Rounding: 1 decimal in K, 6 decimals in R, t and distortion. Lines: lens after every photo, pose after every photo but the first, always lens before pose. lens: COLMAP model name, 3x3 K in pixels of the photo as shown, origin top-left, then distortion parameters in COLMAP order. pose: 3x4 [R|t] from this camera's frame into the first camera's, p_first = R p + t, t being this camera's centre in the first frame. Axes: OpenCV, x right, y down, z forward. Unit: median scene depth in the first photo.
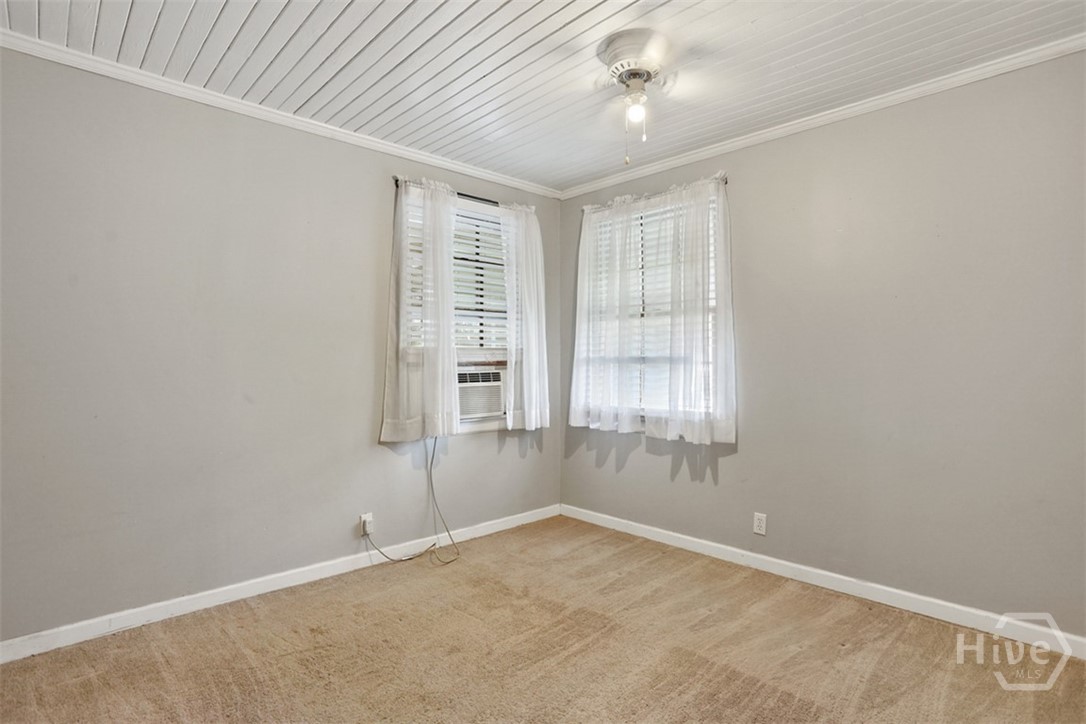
lens RADIAL K [[536.3, 0, 535.3], [0, 536.3, 374.0], [0, 0, 1]] dist [-0.077744, 0.035099]
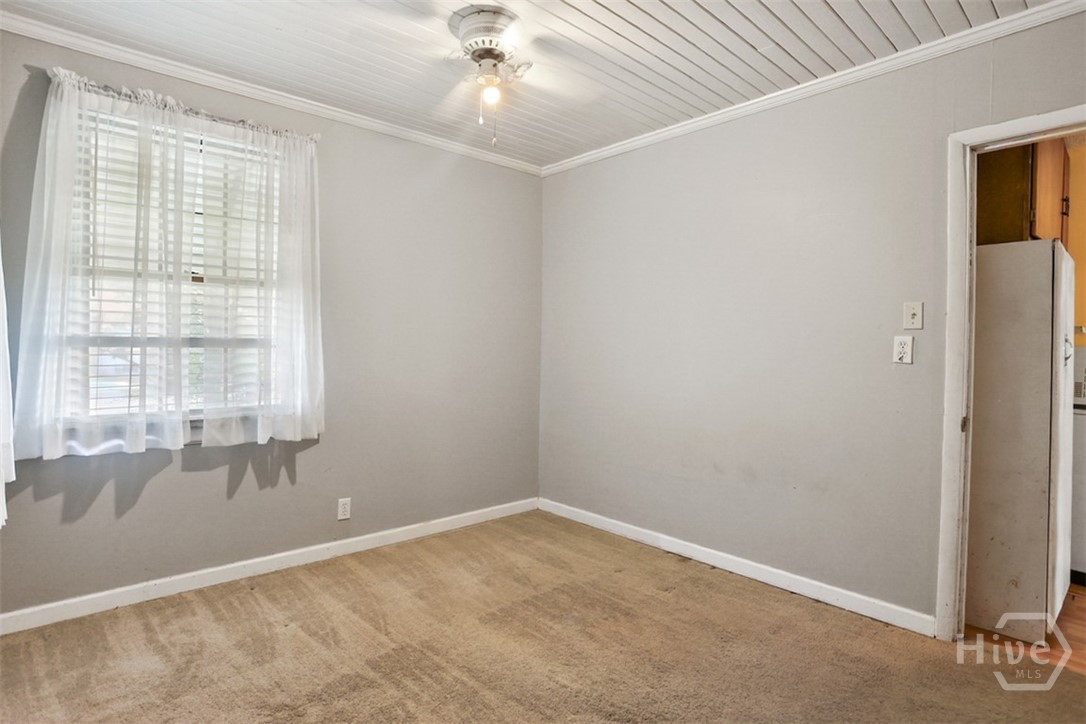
lens RADIAL K [[531.9, 0, 543.0], [0, 531.9, 362.0], [0, 0, 1]] dist [-0.057994, 0.019411]
pose [[0.045666, -0.024780, 0.998649, -0.512675], [0.011534, 0.999639, 0.024277, -0.011176], [-0.998890, 0.010410, 0.045935, 0.550257]]
